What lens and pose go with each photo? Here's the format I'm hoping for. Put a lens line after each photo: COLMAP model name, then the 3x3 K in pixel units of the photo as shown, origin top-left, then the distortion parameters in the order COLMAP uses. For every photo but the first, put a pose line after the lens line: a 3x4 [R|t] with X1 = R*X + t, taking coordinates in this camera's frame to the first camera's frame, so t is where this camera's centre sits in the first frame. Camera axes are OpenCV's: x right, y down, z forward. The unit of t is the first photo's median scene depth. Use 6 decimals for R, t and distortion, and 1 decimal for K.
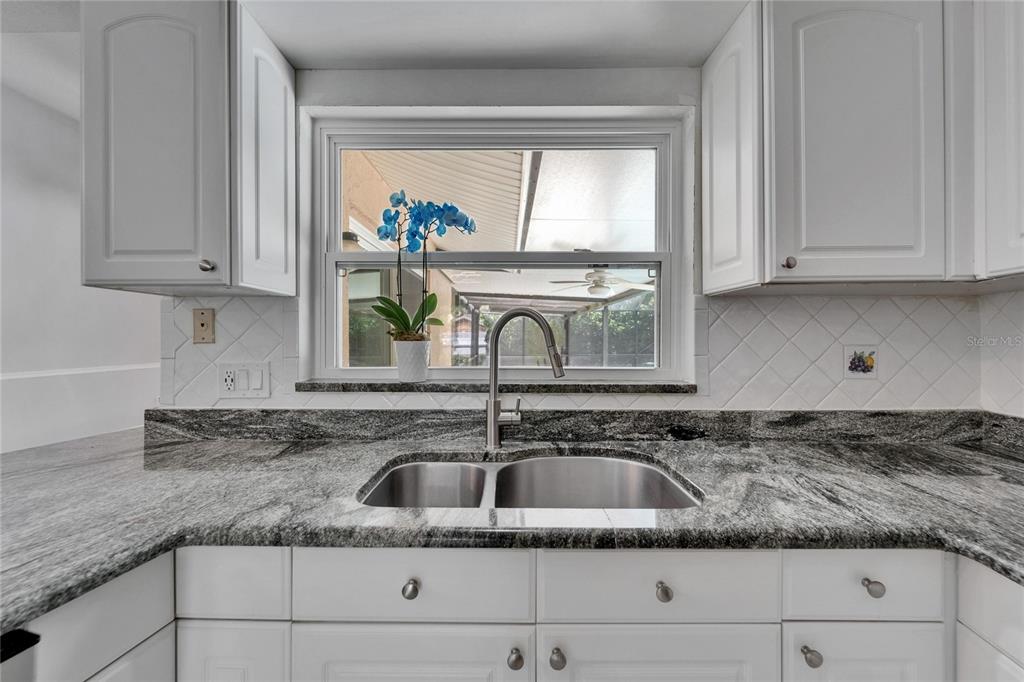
lens RADIAL K [[410.4, 0, 502.8], [0, 410.4, 339.5], [0, 0, 1]] dist [0.000436, -0.000285]
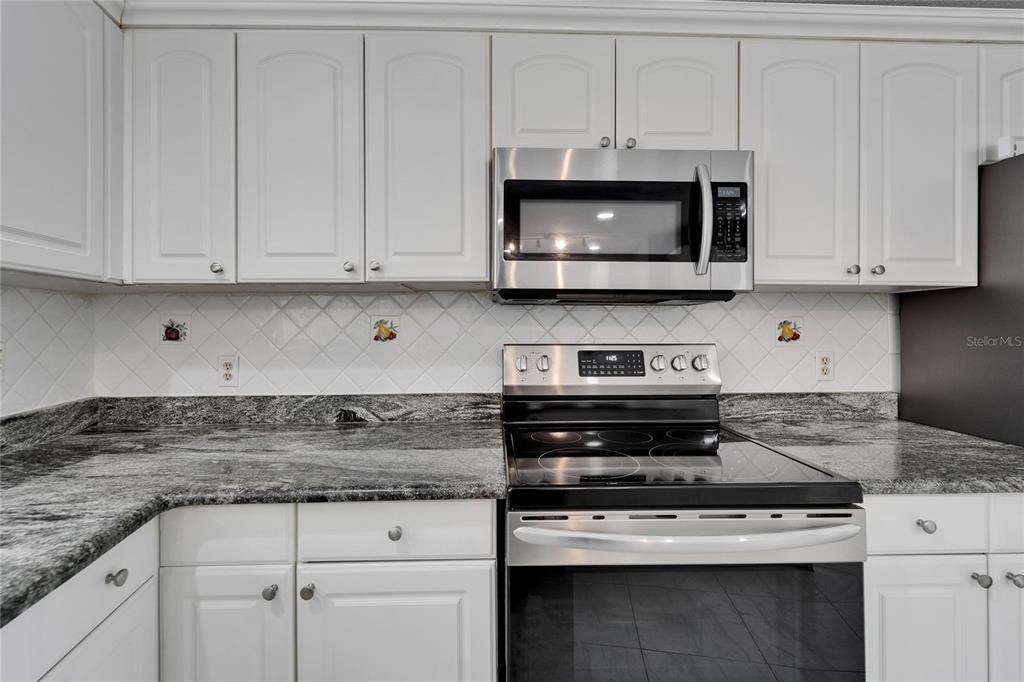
lens RADIAL K [[419.1, 0, 508.9], [0, 419.1, 324.5], [0, 0, 1]] dist [-0.000350, -0.000242]
pose [[-0.209554, 0.007079, 0.977772, -0.188896], [0.002497, 0.999974, -0.006705, -0.015021], [-0.977794, 0.001037, -0.209566, 0.138471]]
